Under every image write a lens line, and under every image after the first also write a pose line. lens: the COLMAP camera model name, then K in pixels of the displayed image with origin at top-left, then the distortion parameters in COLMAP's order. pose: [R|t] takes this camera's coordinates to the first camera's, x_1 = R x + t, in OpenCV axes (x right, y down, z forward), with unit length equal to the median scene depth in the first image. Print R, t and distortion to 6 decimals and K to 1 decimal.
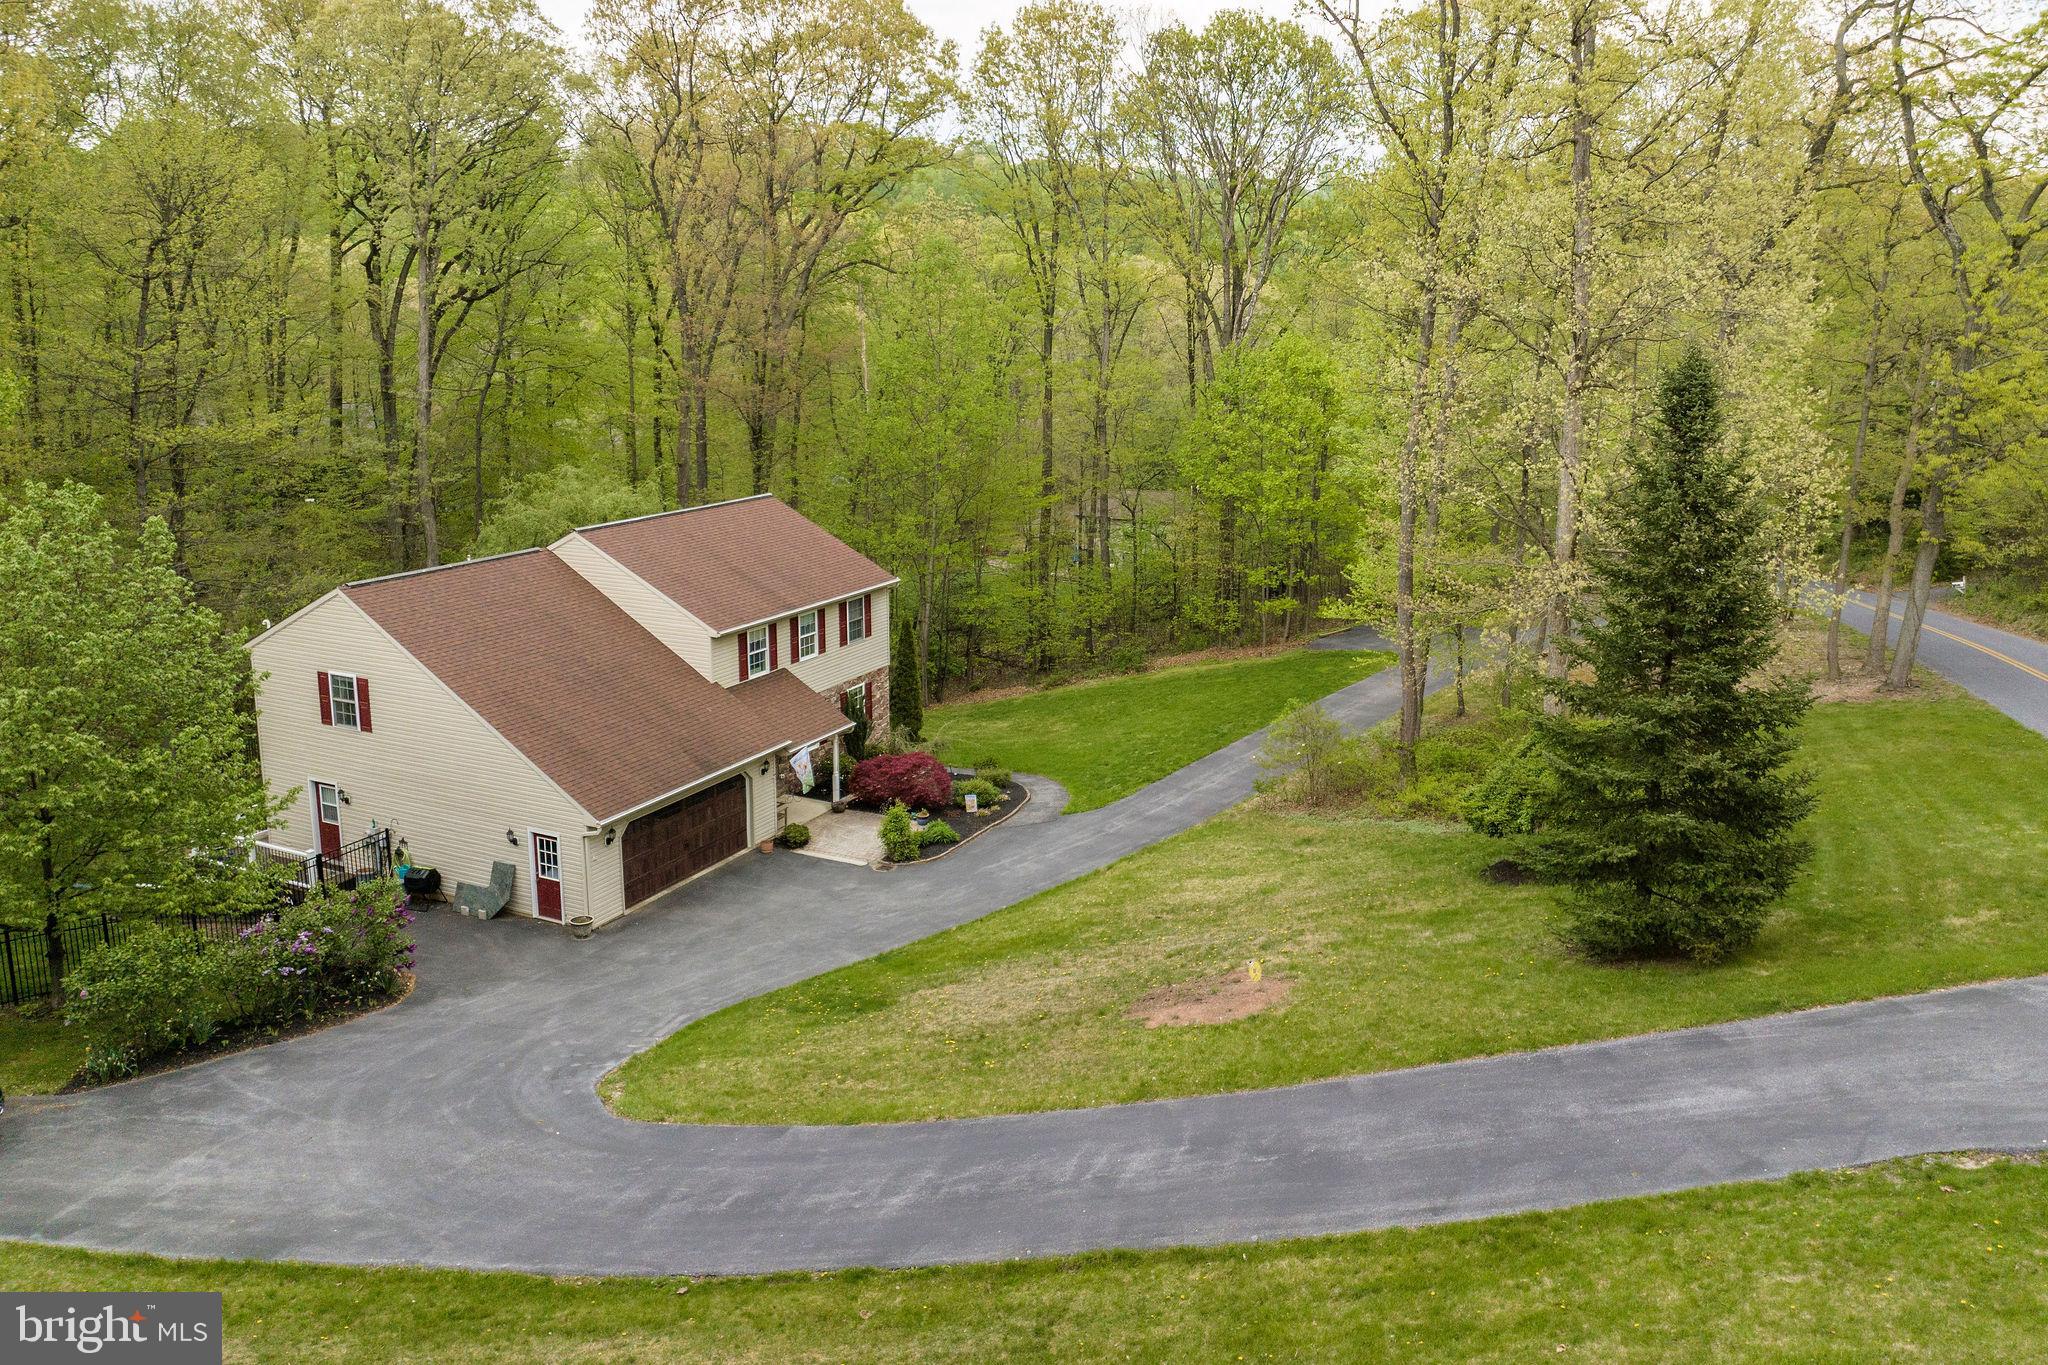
lens RADIAL K [[1551.4, 0, 1117.7], [0, 1551.4, 627.3], [0, 0, 1]] dist [-0.031644, -0.004902]
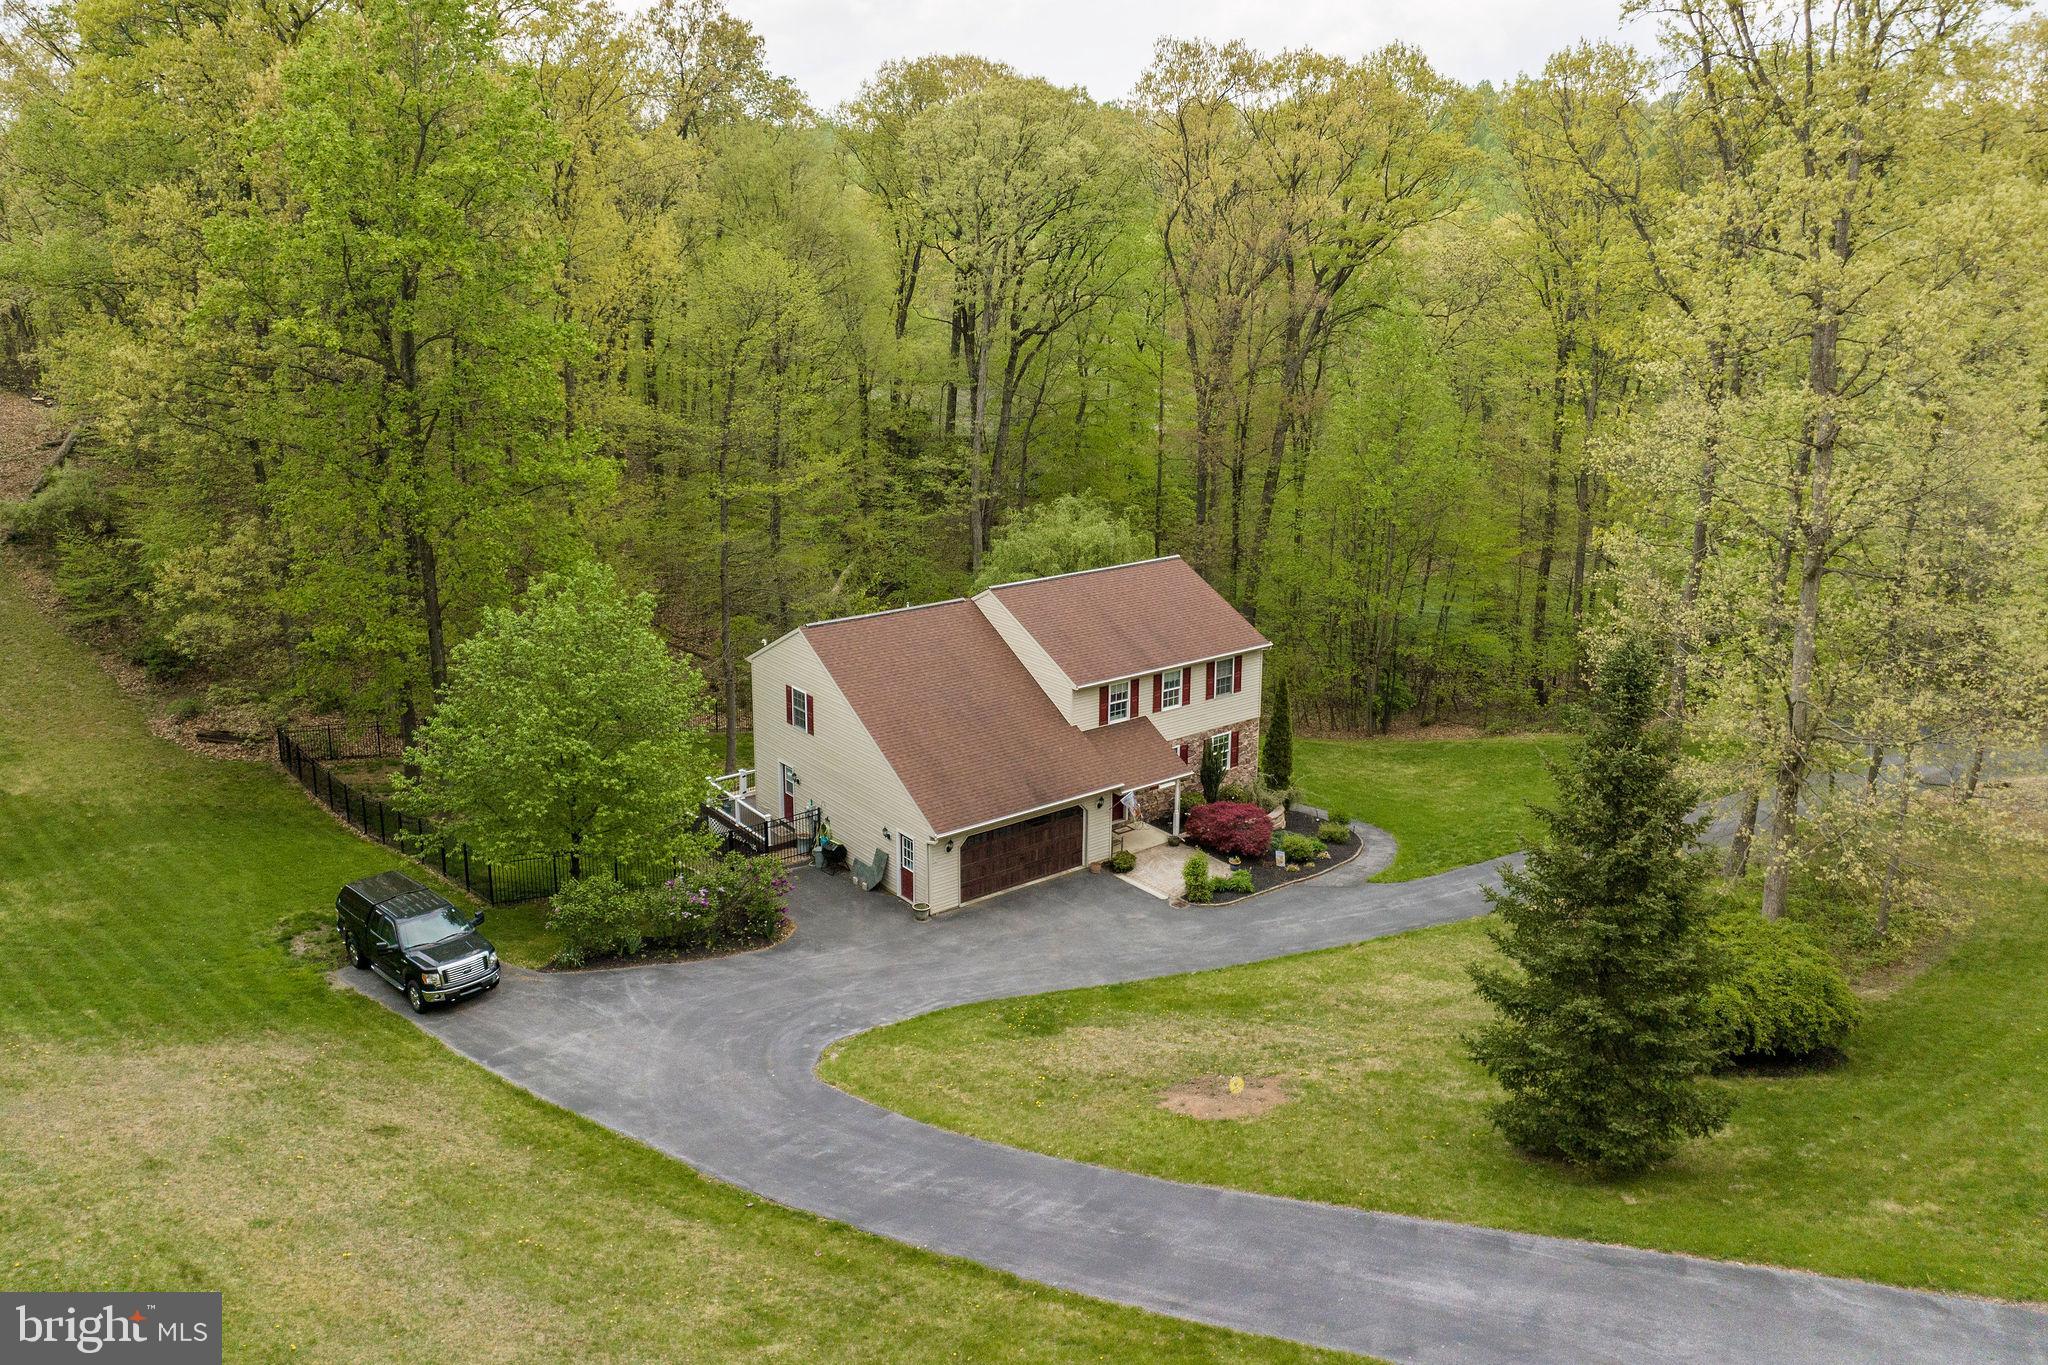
lens RADIAL K [[1551.4, 0, 989.4], [0, 1551.4, 561.5], [0, 0, 1]] dist [-0.031644, -0.004902]
pose [[0.871174, 0.088702, -0.482896, 0.291624], [-0.091417, 0.995651, 0.017967, -0.122200], [0.482389, 0.028492, 0.875493, -0.118134]]
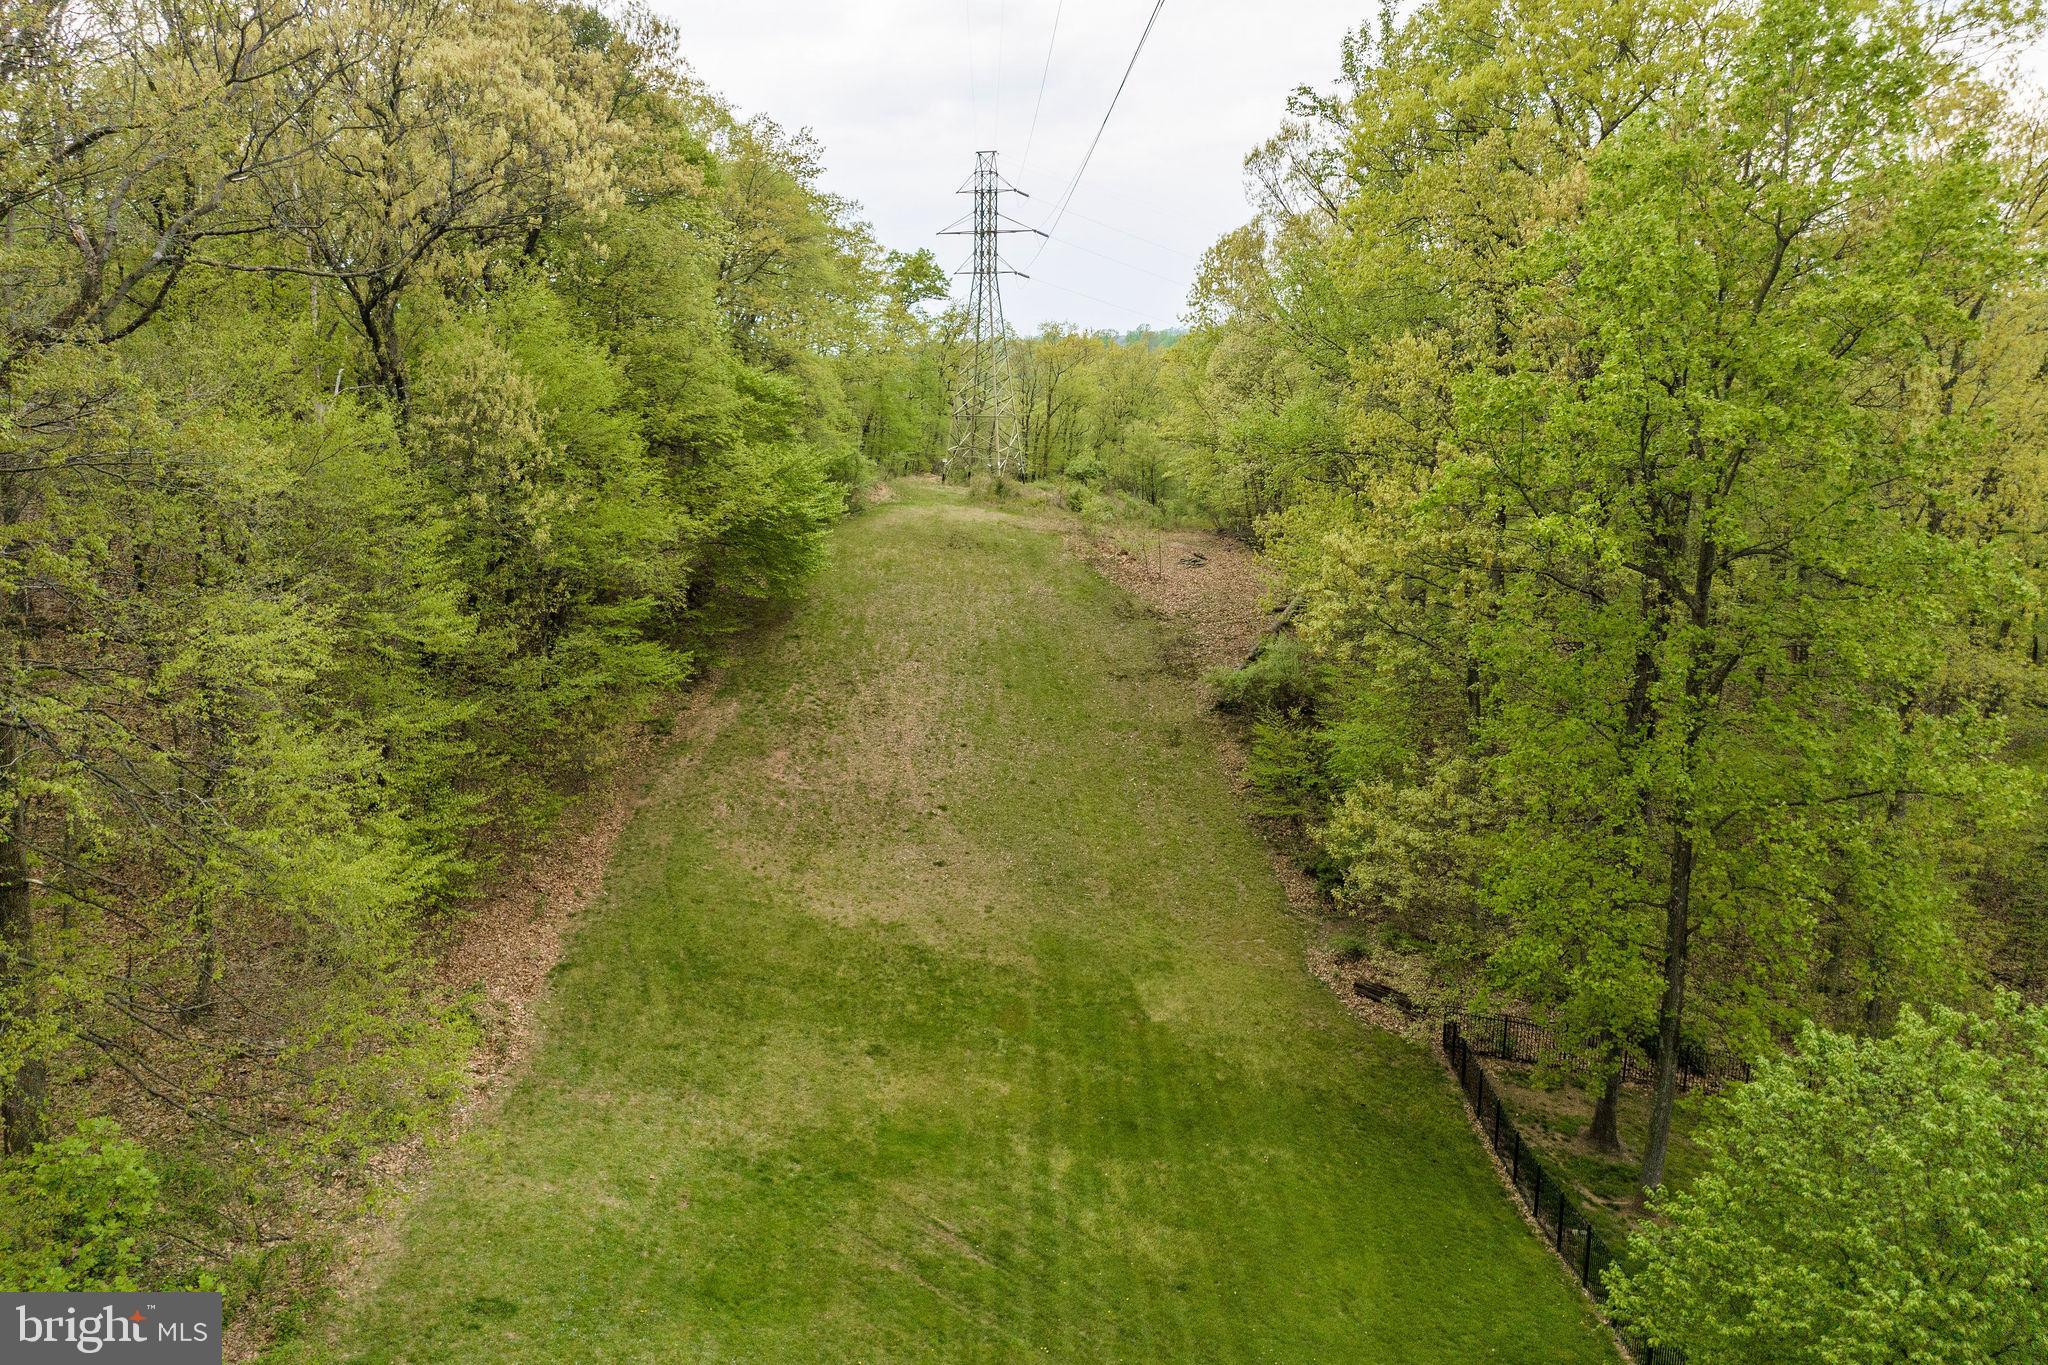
lens RADIAL K [[1463.6, 0, 1024.4], [0, 1463.6, 640.7], [0, 0, 1]] dist [-0.030968, 0.005919]
pose [[0.308671, 0.141298, -0.940615, -0.123894], [-0.205924, 0.975378, 0.078945, -0.177802], [0.928610, 0.169327, 0.330168, 0.154981]]
